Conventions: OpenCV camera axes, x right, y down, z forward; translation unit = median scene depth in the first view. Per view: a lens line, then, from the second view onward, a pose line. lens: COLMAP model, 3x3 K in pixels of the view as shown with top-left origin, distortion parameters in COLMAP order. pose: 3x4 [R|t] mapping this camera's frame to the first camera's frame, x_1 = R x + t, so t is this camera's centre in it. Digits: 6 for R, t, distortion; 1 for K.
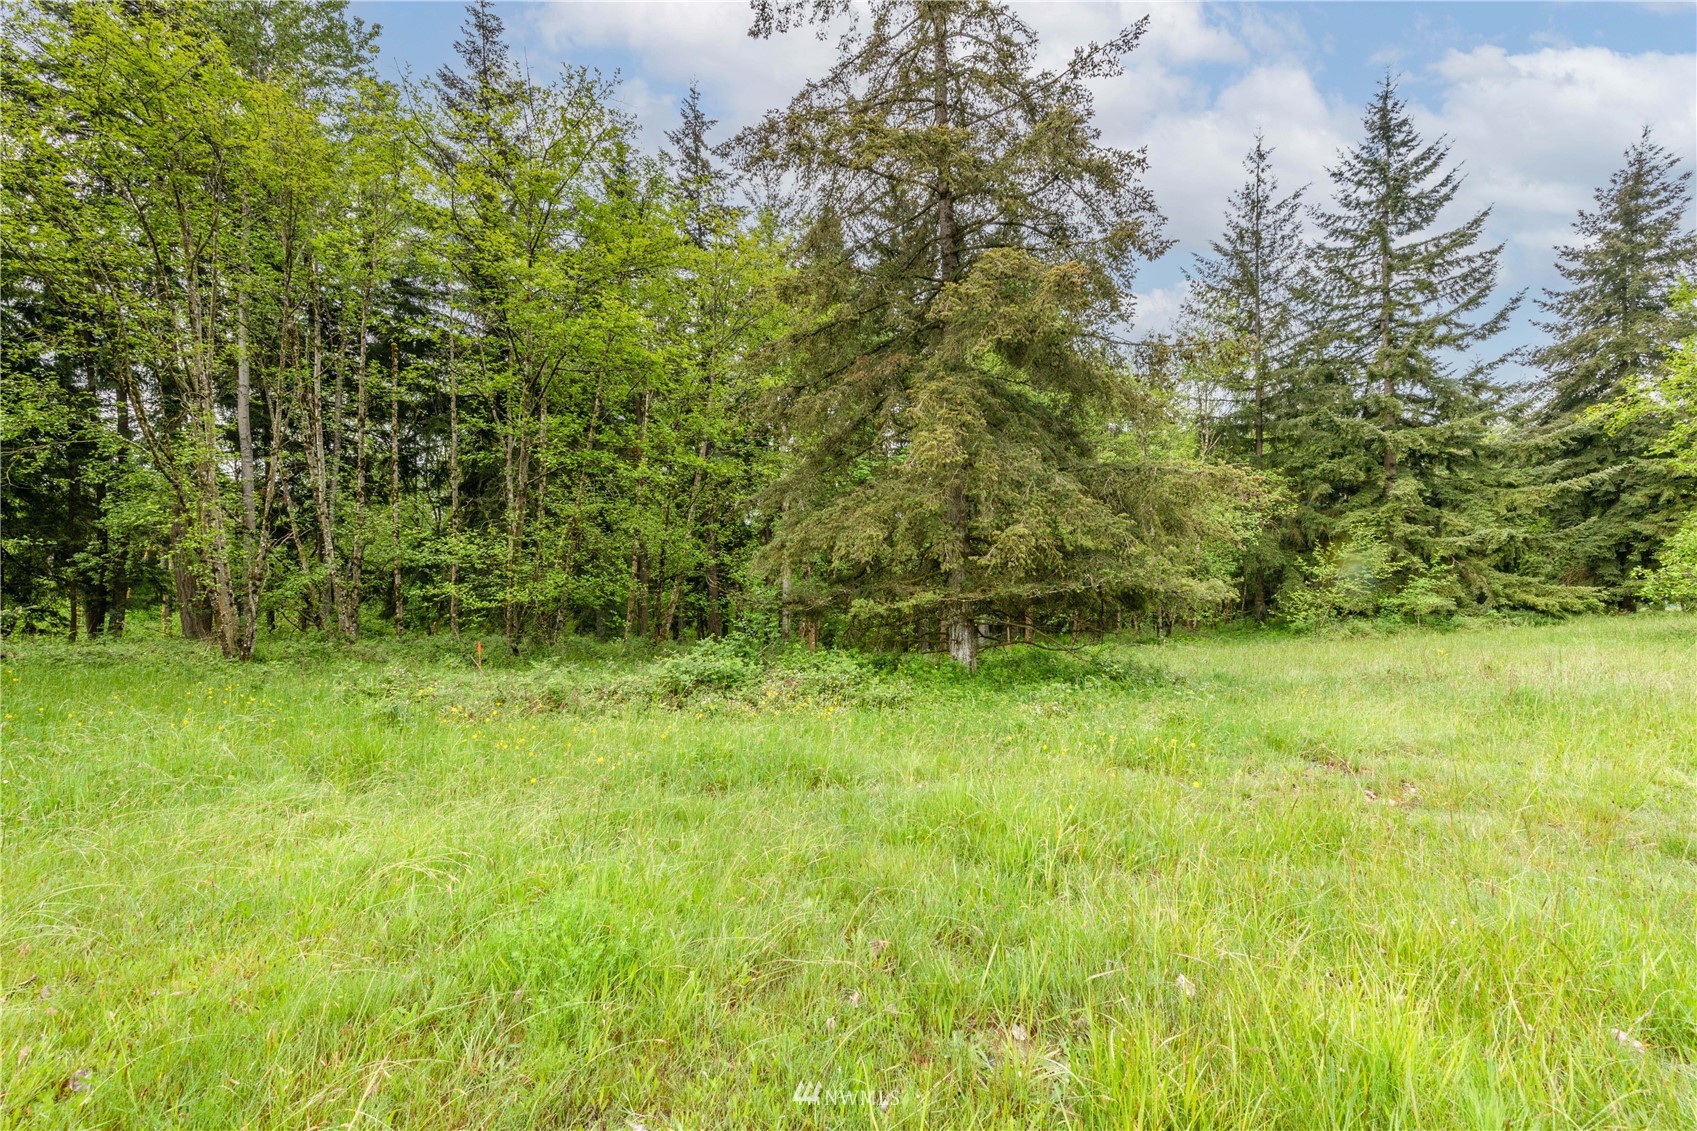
lens RADIAL K [[661.0, 0, 846.1], [0, 661.0, 562.3], [0, 0, 1]] dist [0.014751, -0.003551]
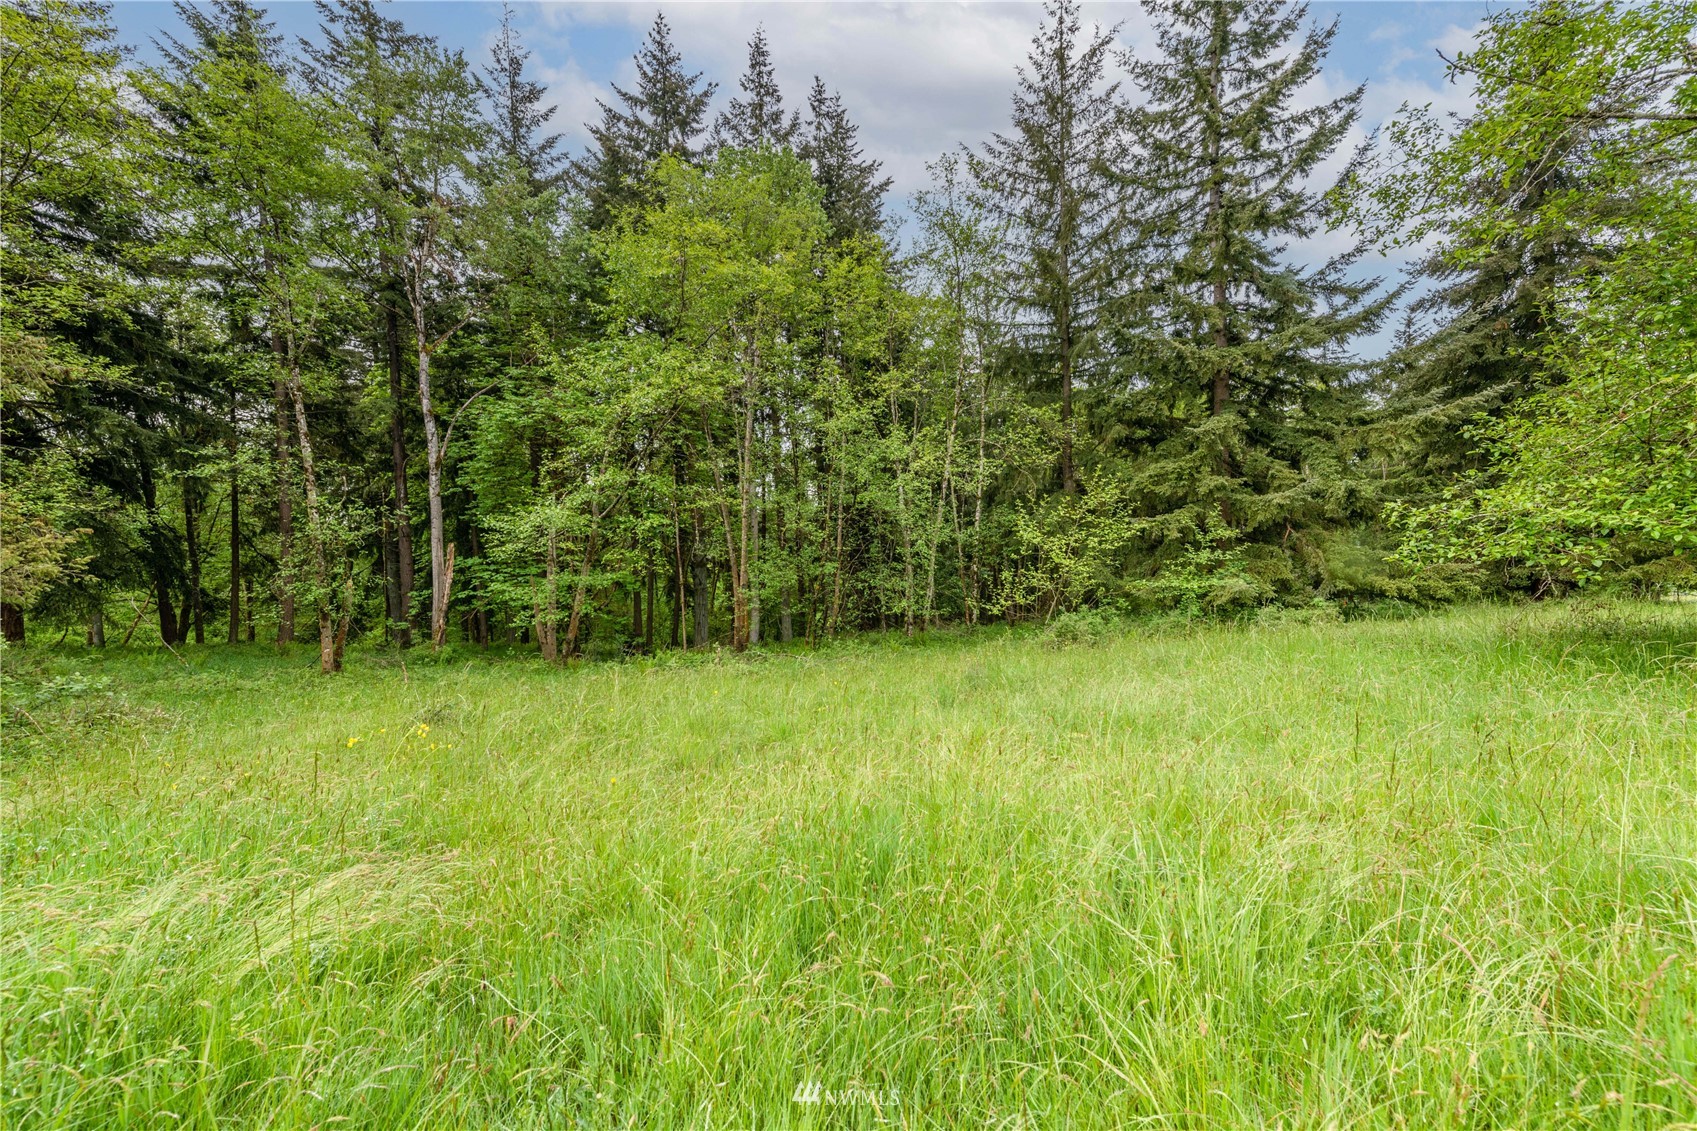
lens RADIAL K [[661.0, 0, 846.1], [0, 661.0, 562.3], [0, 0, 1]] dist [0.014751, -0.003551]
pose [[0.999987, -0.001842, 0.004842, 0.442135], [0.001801, 0.999963, 0.008422, 0.026222], [-0.004857, -0.008413, 0.999953, 0.296038]]
